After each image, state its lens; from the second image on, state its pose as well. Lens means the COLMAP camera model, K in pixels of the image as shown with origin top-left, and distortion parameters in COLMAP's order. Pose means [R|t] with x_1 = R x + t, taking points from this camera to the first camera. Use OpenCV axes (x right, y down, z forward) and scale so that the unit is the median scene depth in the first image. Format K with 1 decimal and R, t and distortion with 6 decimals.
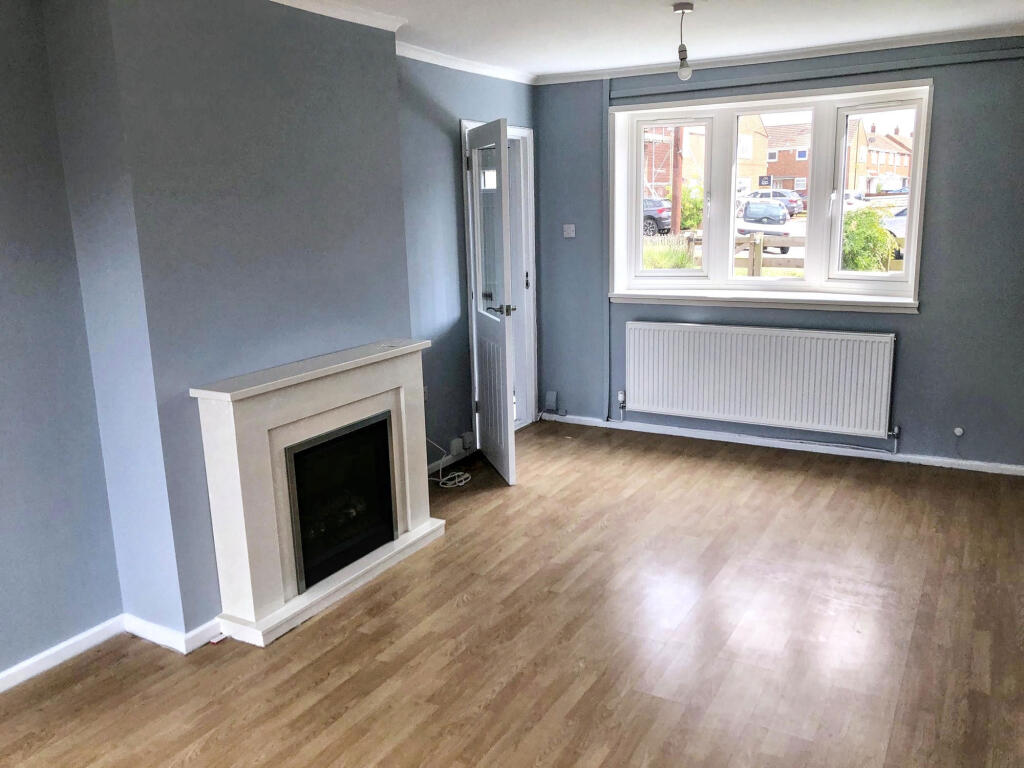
lens RADIAL K [[846.8, 0, 511.5], [0, 846.8, 385.3], [0, 0, 1]] dist [0.054412, 0.001802]
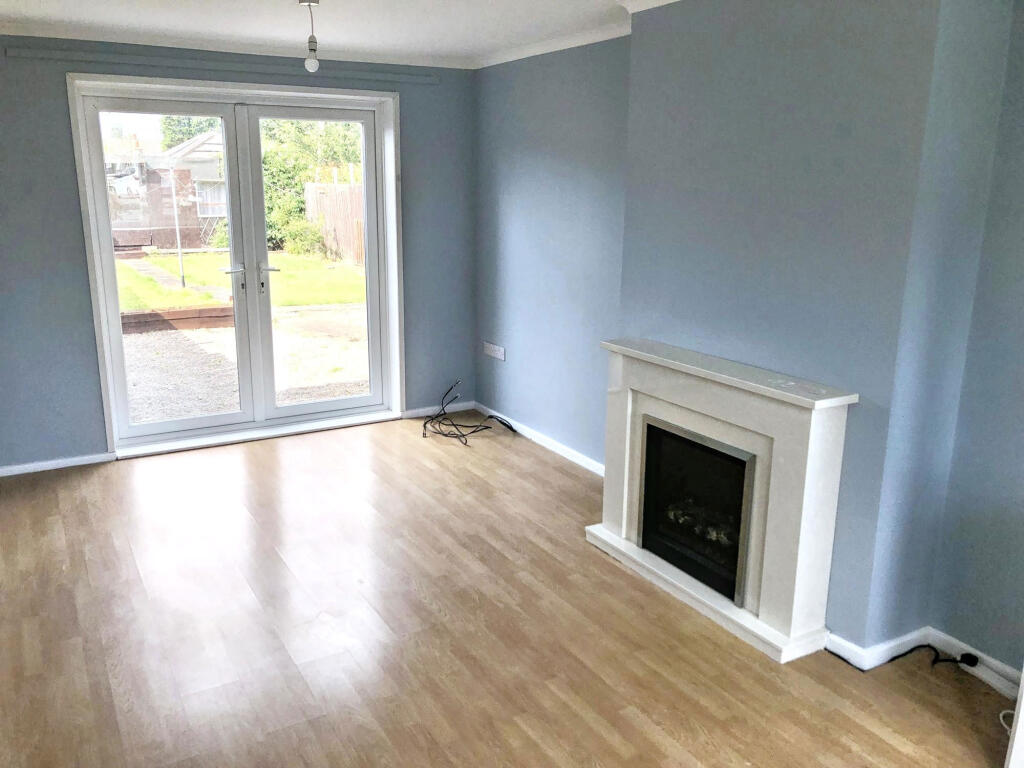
lens RADIAL K [[846.8, 0, 511.2], [0, 846.8, 382.6], [0, 0, 1]] dist [0.054412, 0.001802]
pose [[-0.504097, 0.221781, -0.834685, 0.708708], [-0.185814, 0.915981, 0.355602, -0.312339], [0.843421, 0.334354, -0.420533, 1.239702]]
